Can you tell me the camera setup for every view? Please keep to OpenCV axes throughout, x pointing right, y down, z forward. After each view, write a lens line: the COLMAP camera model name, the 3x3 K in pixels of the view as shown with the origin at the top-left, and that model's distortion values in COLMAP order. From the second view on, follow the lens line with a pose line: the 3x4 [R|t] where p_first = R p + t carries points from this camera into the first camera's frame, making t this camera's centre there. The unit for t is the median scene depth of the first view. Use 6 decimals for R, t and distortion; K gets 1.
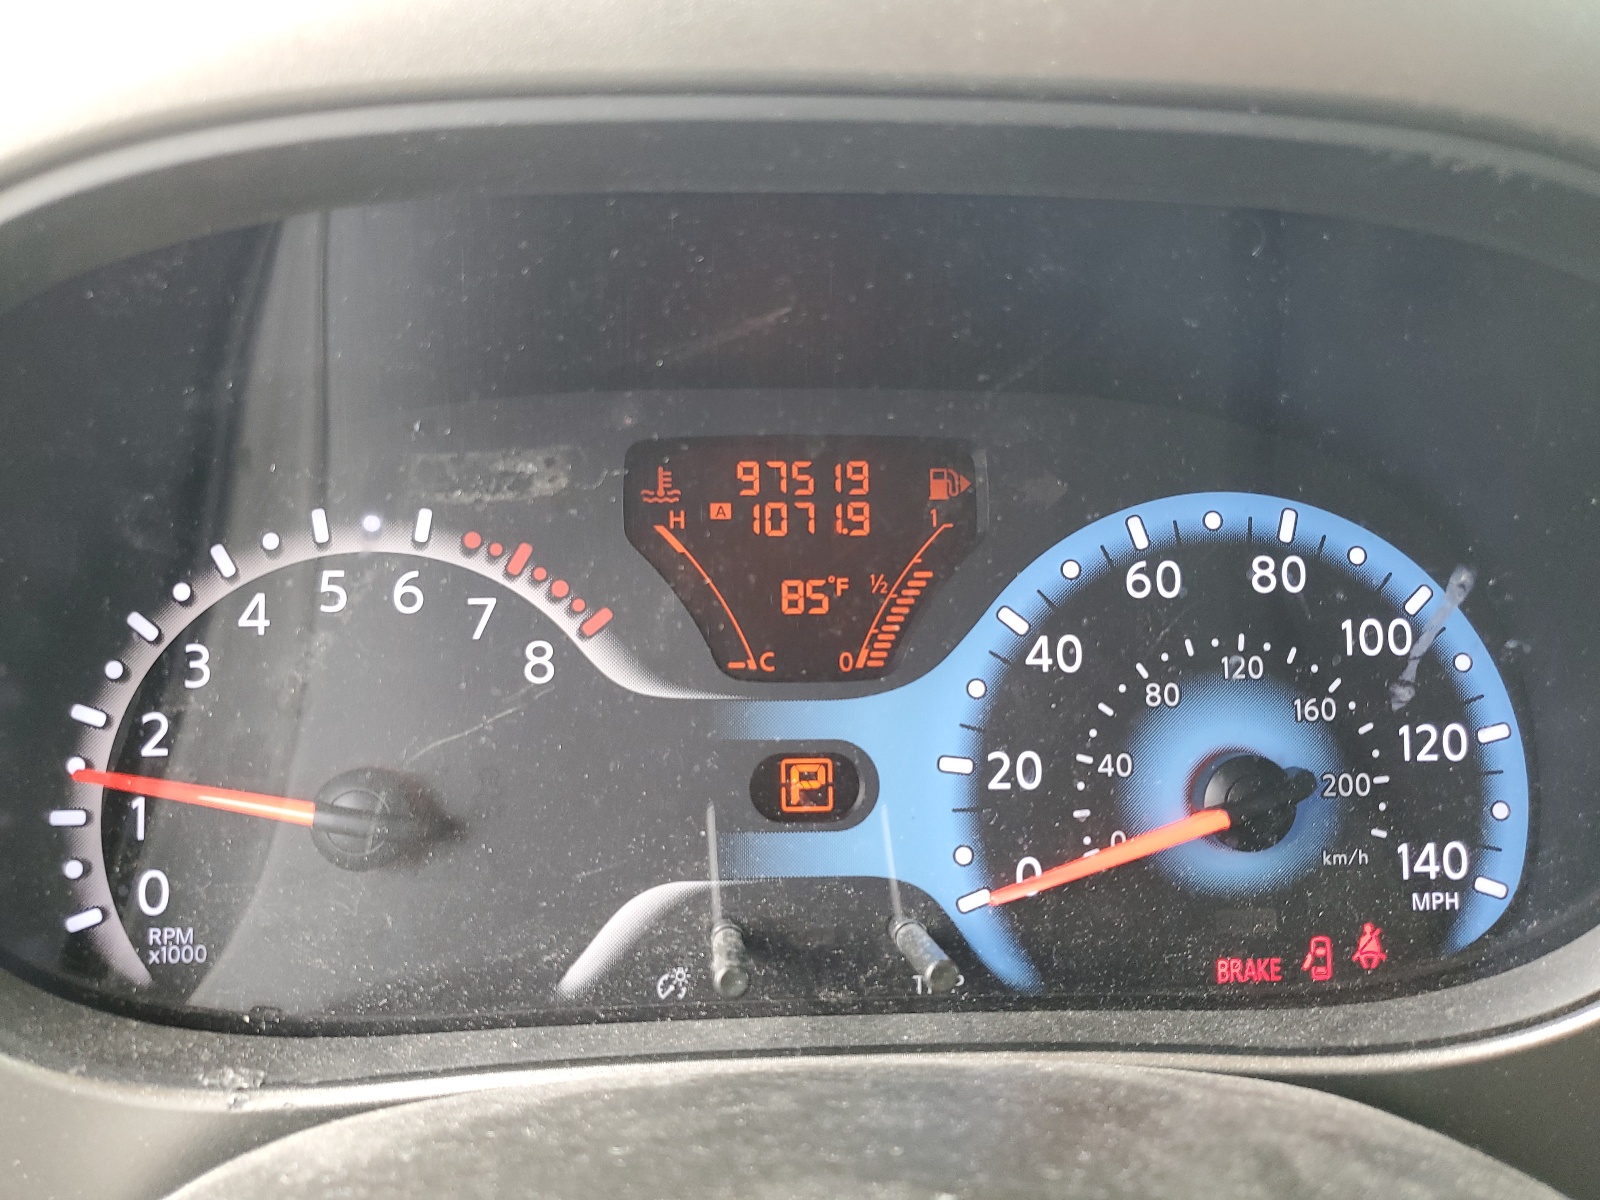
lens RADIAL K [[1220.2, 0, 801.7], [0, 1220.2, 600.0], [0, 0, 1]] dist [-0.011449, -0.003246]
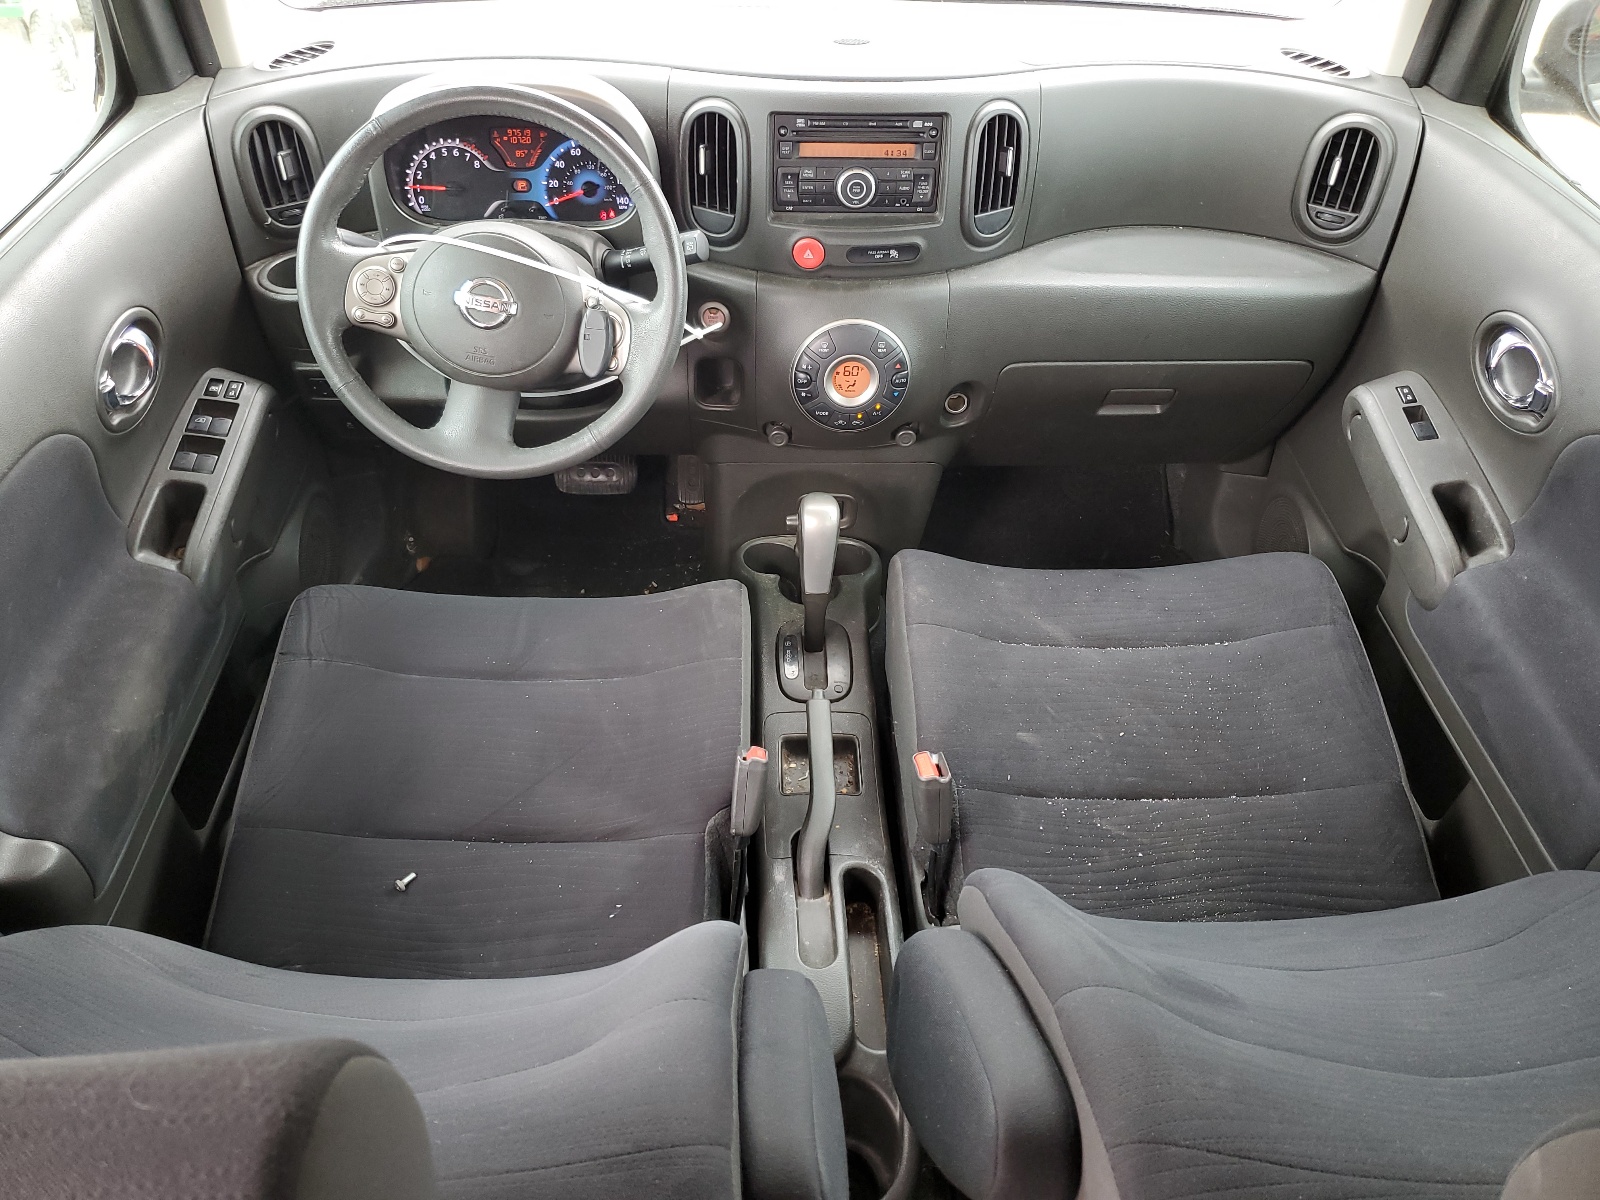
lens RADIAL K [[1220.2, 0, 798.3], [0, 1220.2, 601.0], [0, 0, 1]] dist [-0.011449, -0.003246]
pose [[0.999637, 0.009217, 0.025303, 1.332074], [-0.018040, 0.926811, 0.375095, -0.252020], [-0.019994, -0.375415, 0.926641, -5.831487]]
